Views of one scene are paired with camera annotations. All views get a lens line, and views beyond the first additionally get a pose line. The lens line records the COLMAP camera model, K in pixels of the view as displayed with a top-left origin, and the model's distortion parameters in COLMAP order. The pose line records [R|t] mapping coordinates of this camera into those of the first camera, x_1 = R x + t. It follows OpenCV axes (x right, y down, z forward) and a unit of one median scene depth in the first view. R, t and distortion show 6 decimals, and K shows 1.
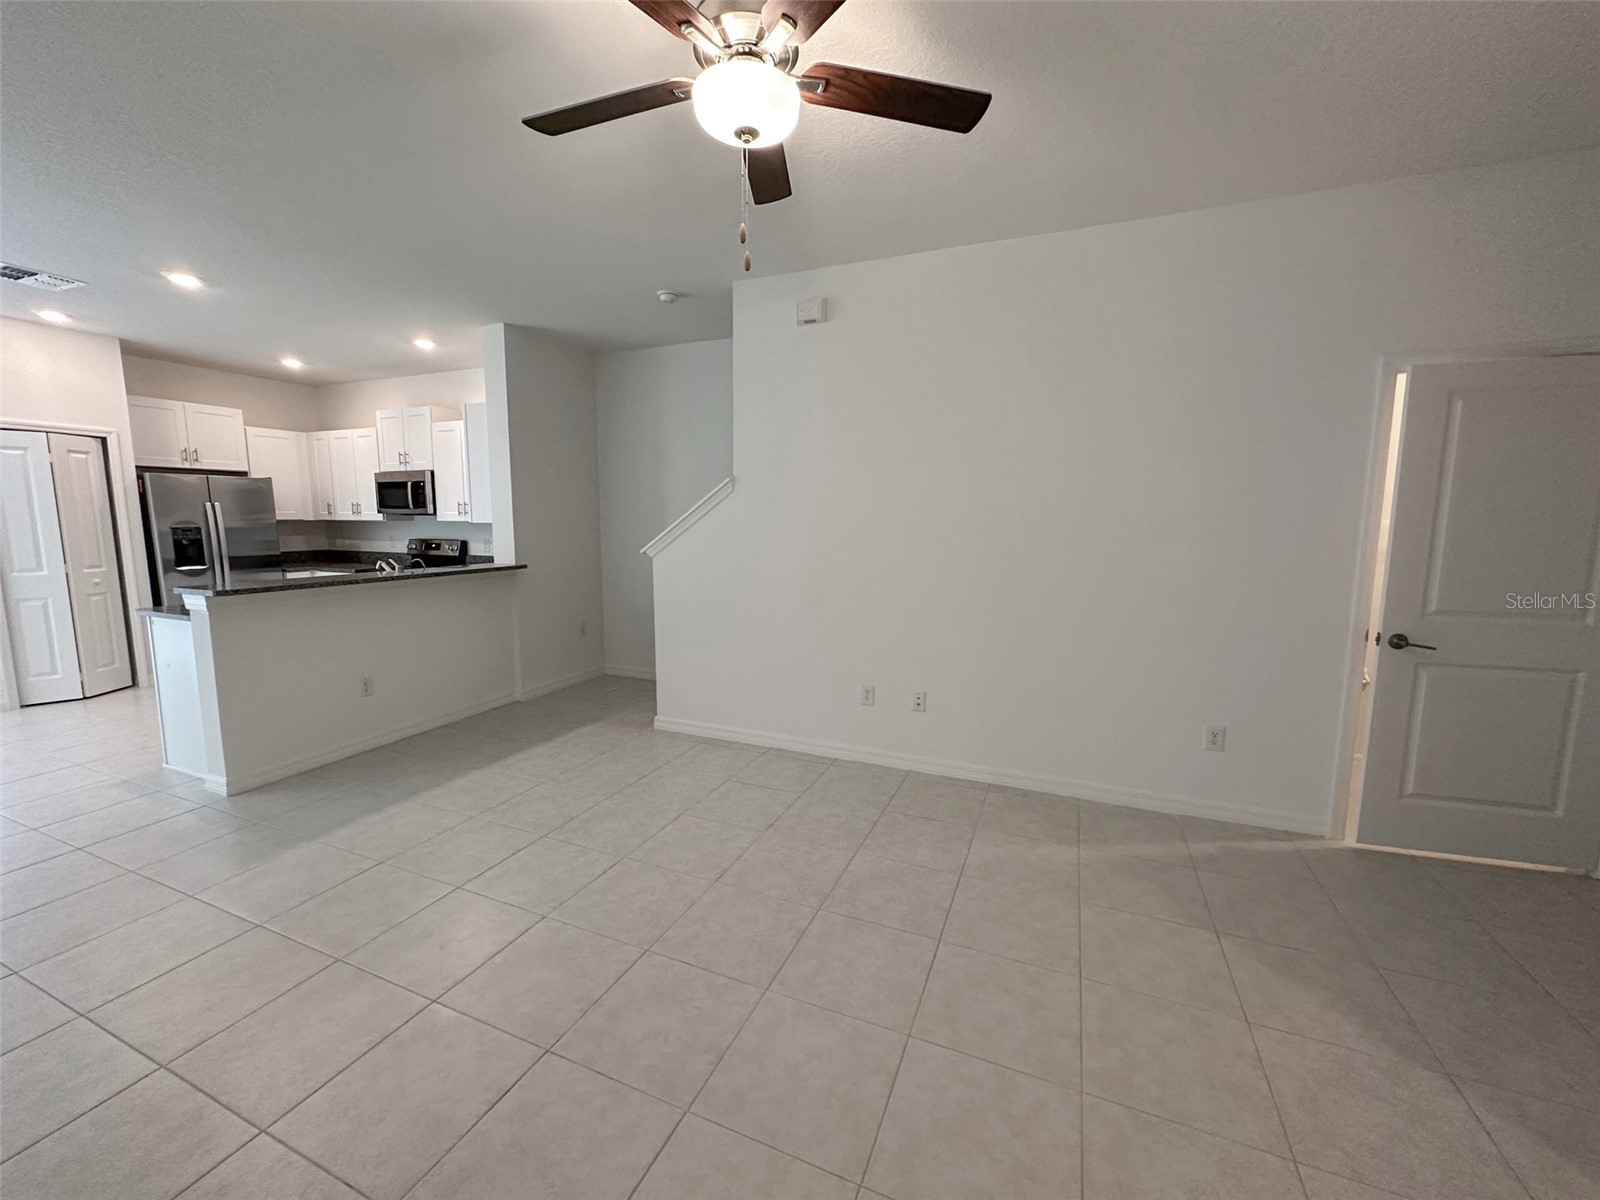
lens RADIAL K [[639.7, 0, 794.0], [0, 639.7, 600.6], [0, 0, 1]] dist [-0.004349, 0.001580]
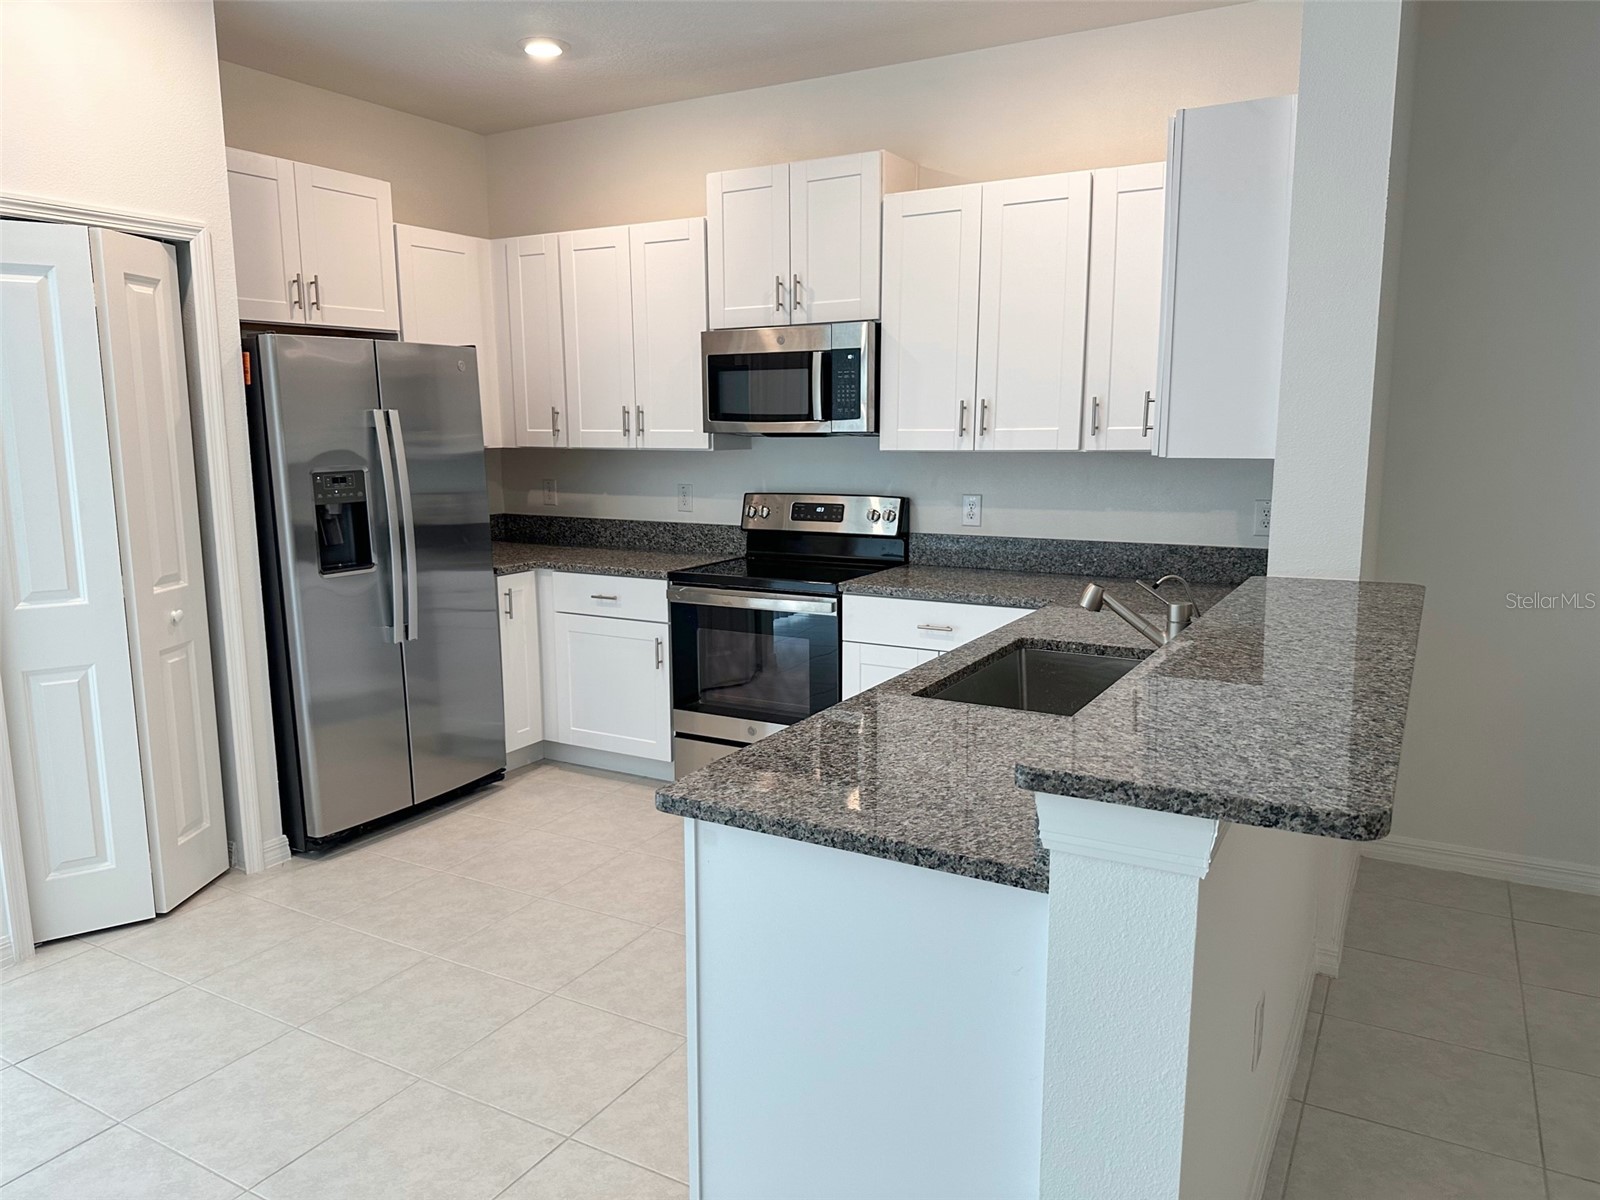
lens RADIAL K [[1122.8, 0, 784.8], [0, 1122.8, 608.7], [0, 0, 1]] dist [0.059038, -0.081940]
pose [[0.992759, 0.008541, -0.119816, -0.550944], [-0.004360, 0.999374, 0.035114, -0.052290], [0.120041, -0.034337, 0.992175, 0.308284]]
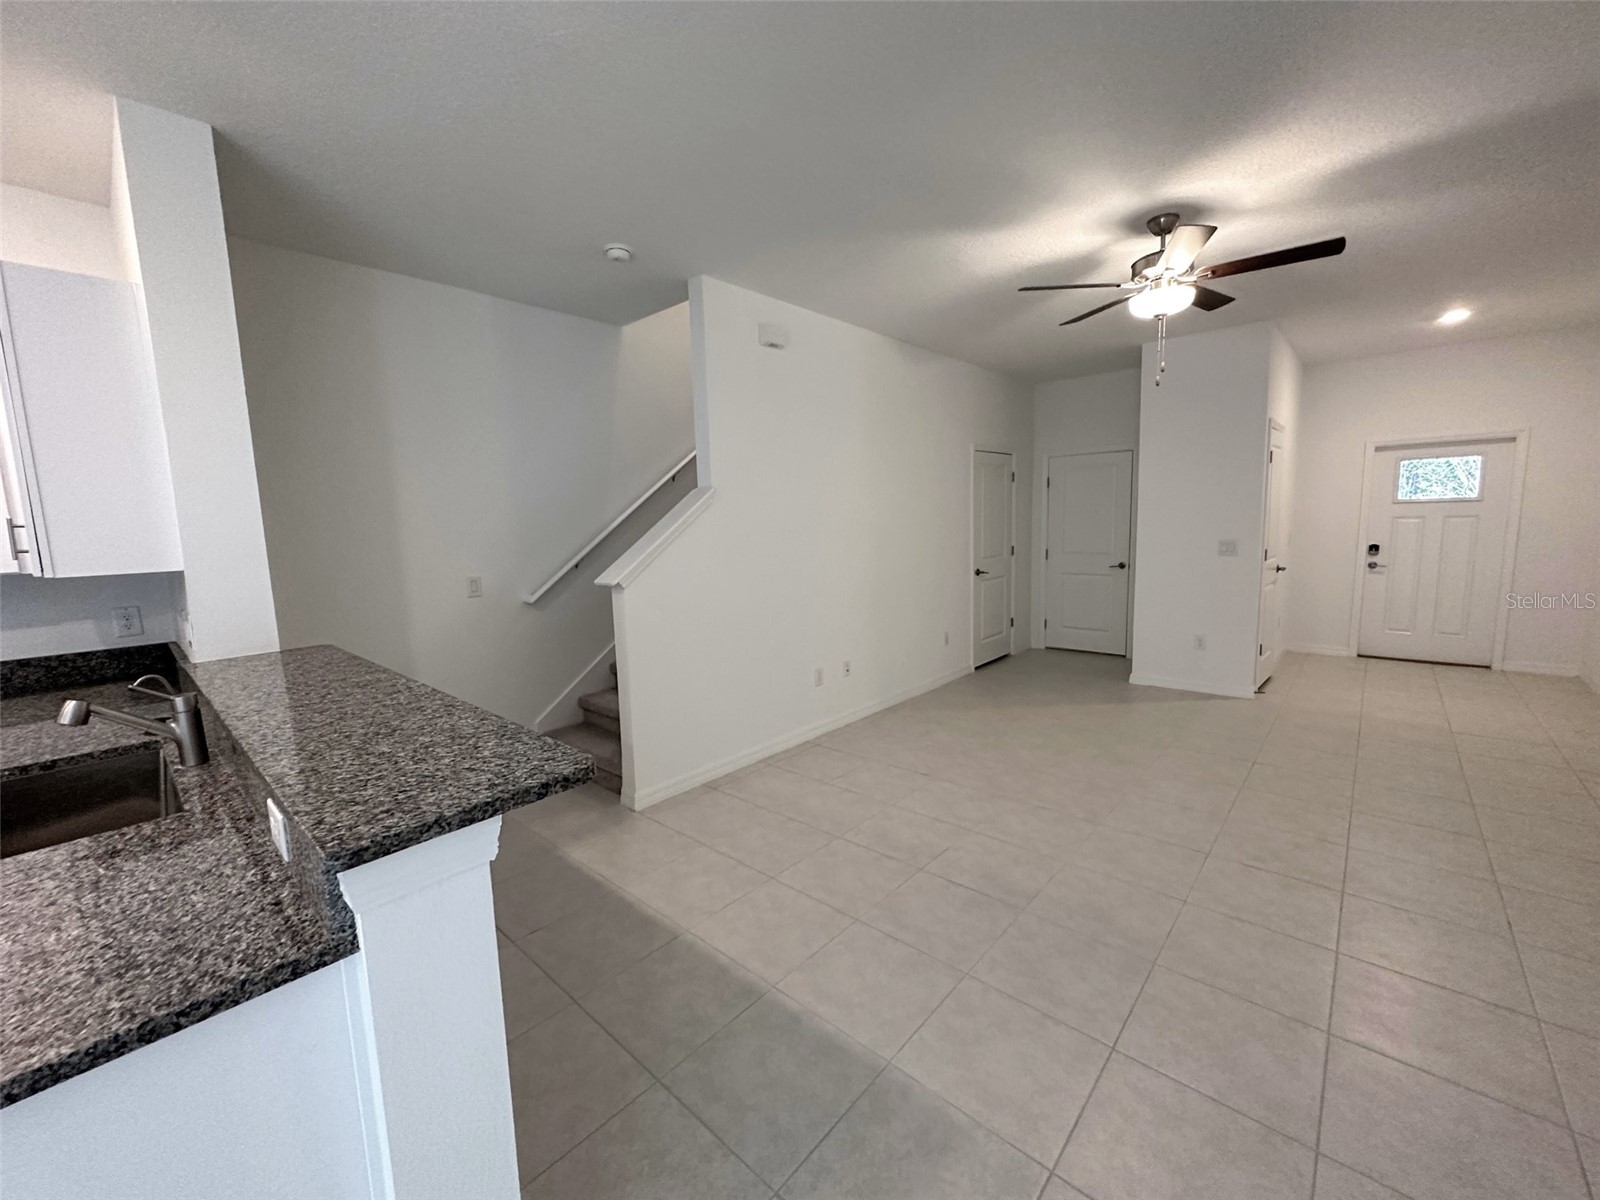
lens RADIAL K [[639.7, 0, 796.1], [0, 639.7, 600.8], [0, 0, 1]] dist [-0.004349, 0.001580]
pose [[0.320634, -0.134880, 0.937551, -0.624527], [0.154946, 0.983945, 0.088565, -0.063757], [-0.934444, 0.116873, 0.336385, 0.397319]]
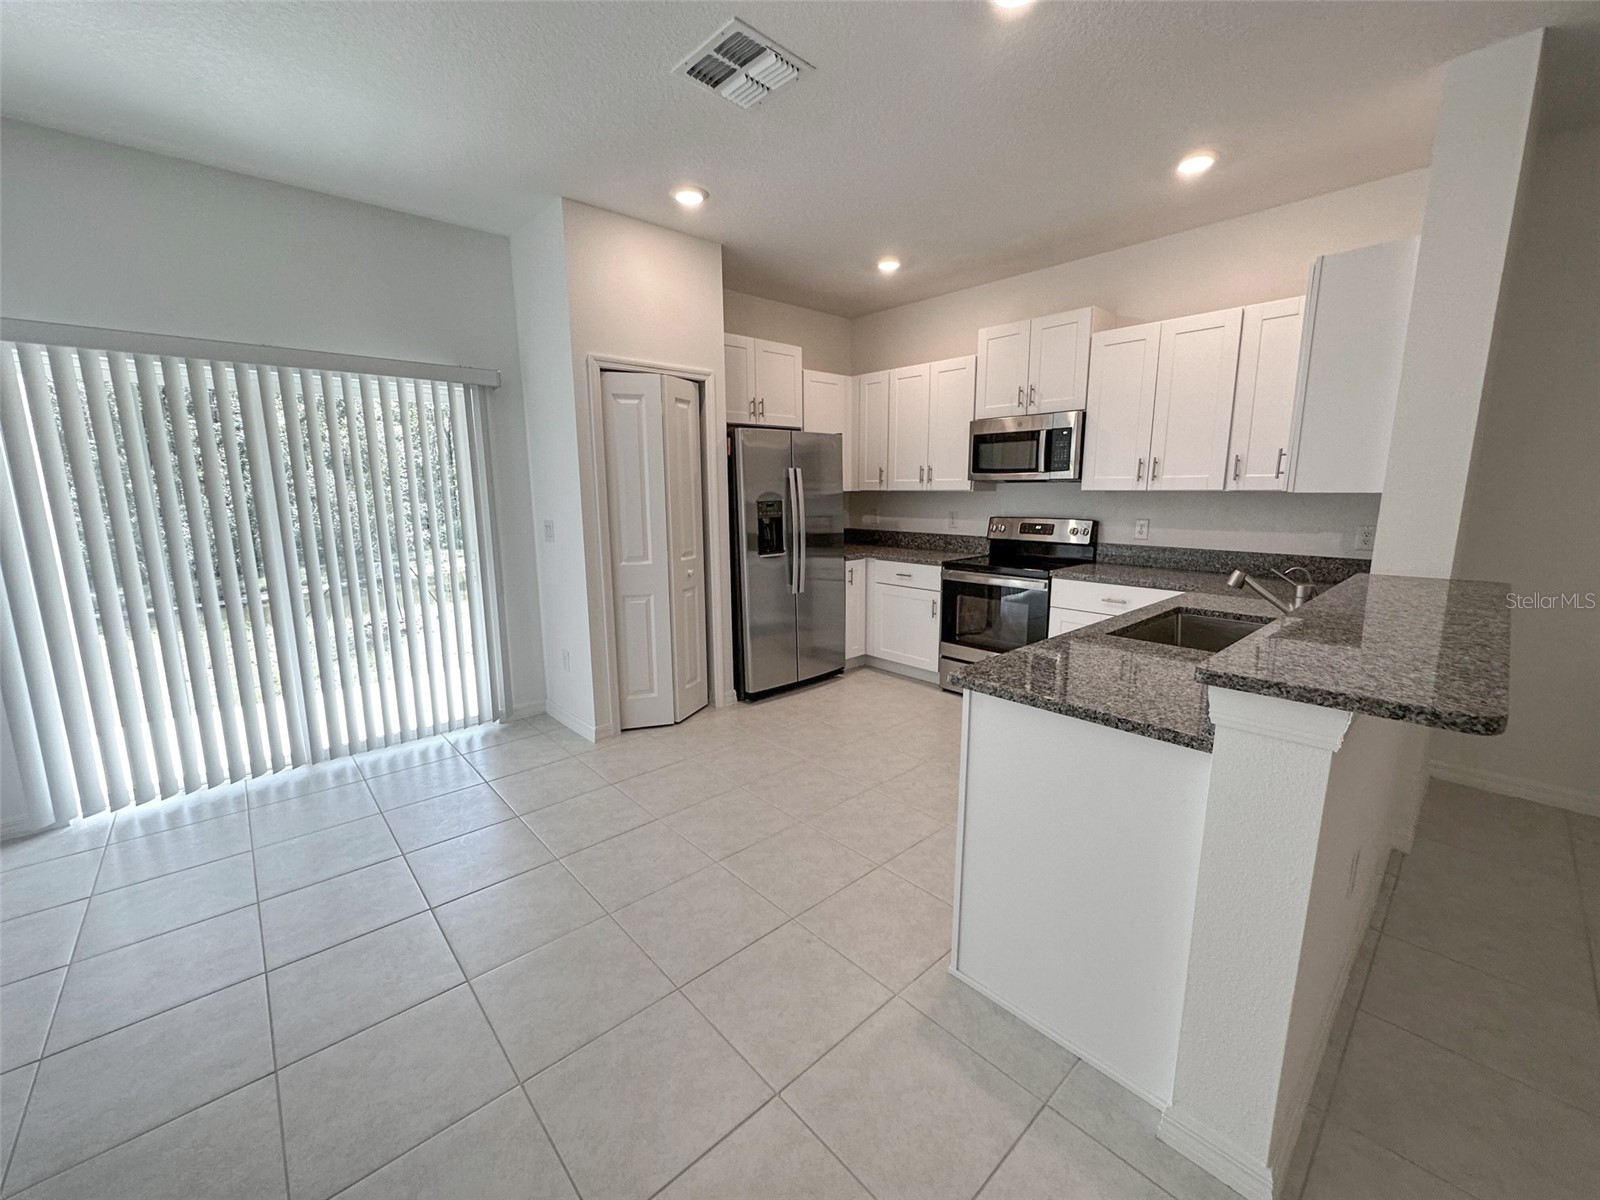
lens RADIAL K [[639.7, 0, 797.6], [0, 639.7, 601.0], [0, 0, 1]] dist [-0.004349, 0.001580]
pose [[0.909207, 0.062812, -0.411578, -0.564842], [-0.043419, 0.997469, 0.056311, -0.038955], [0.414073, -0.033328, 0.909633, 0.304556]]
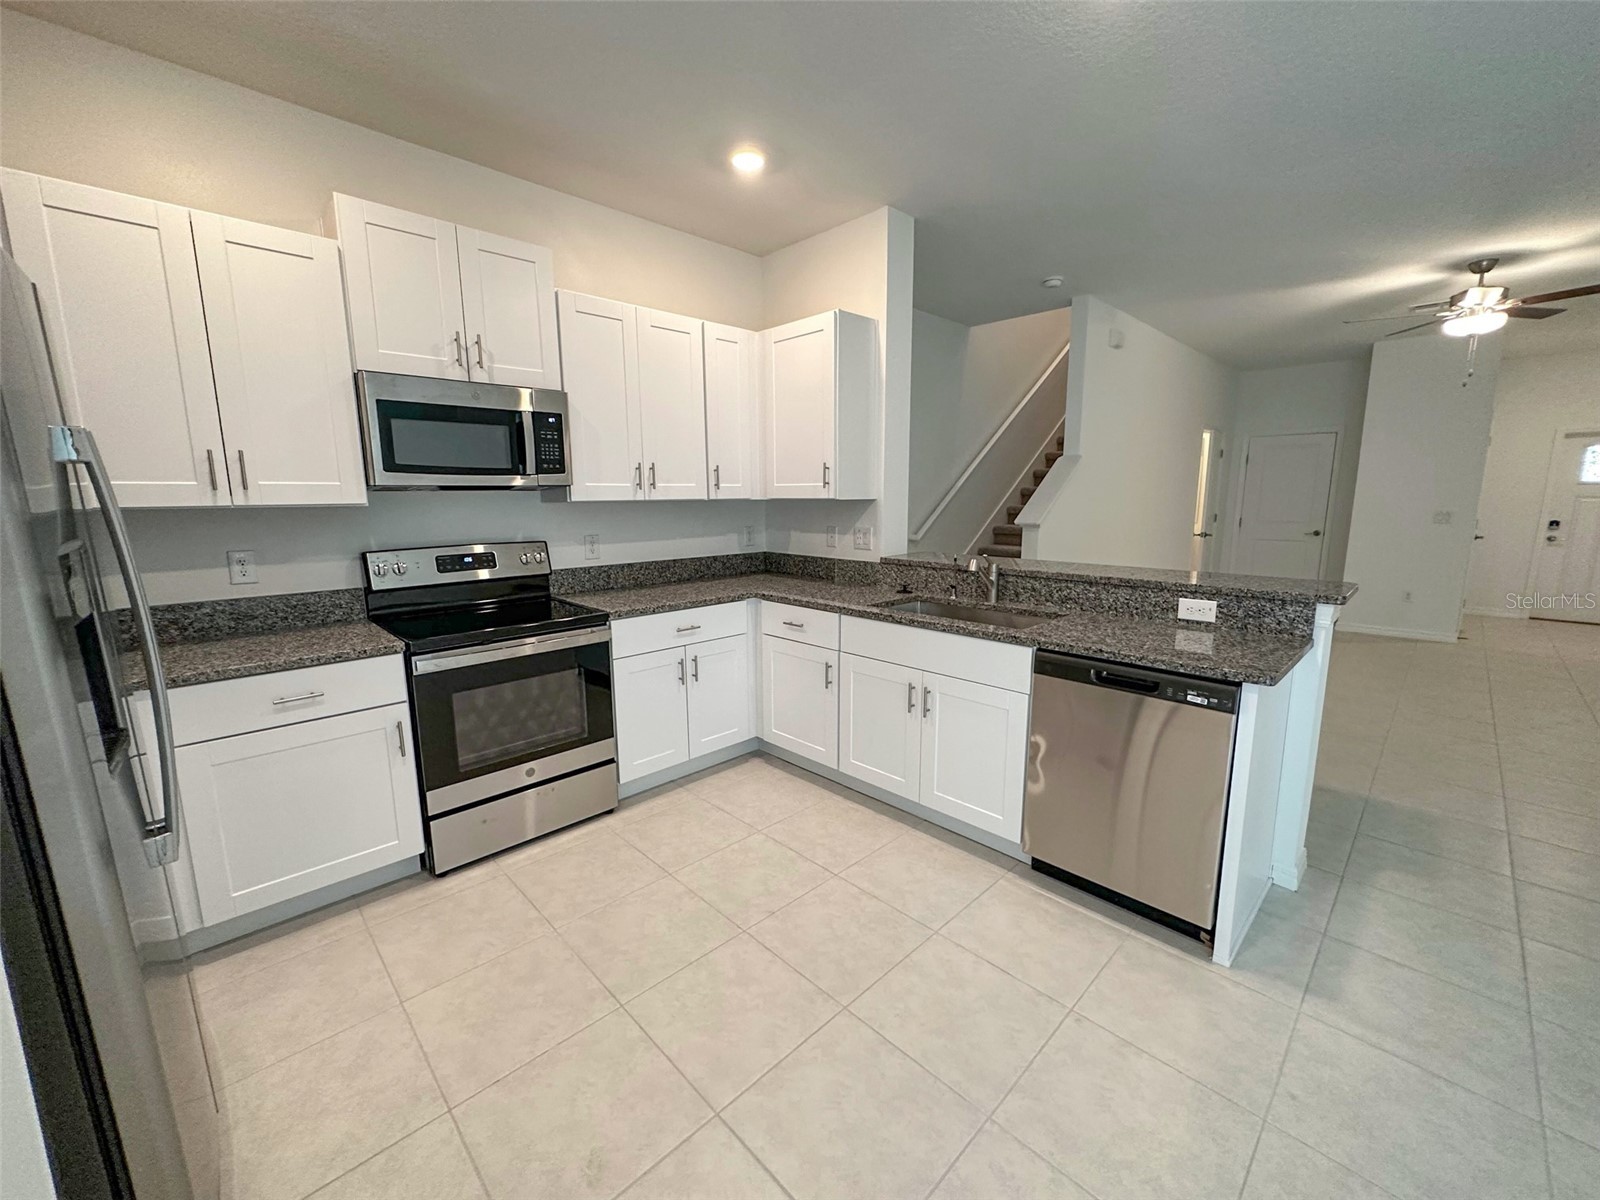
lens RADIAL K [[639.7, 0, 796.4], [0, 639.7, 601.6], [0, 0, 1]] dist [-0.004349, 0.001580]
pose [[0.381163, -0.161815, 0.910236, -0.971451], [0.126816, 0.984408, 0.121896, -0.090790], [-0.915769, 0.068970, 0.395741, 0.686229]]
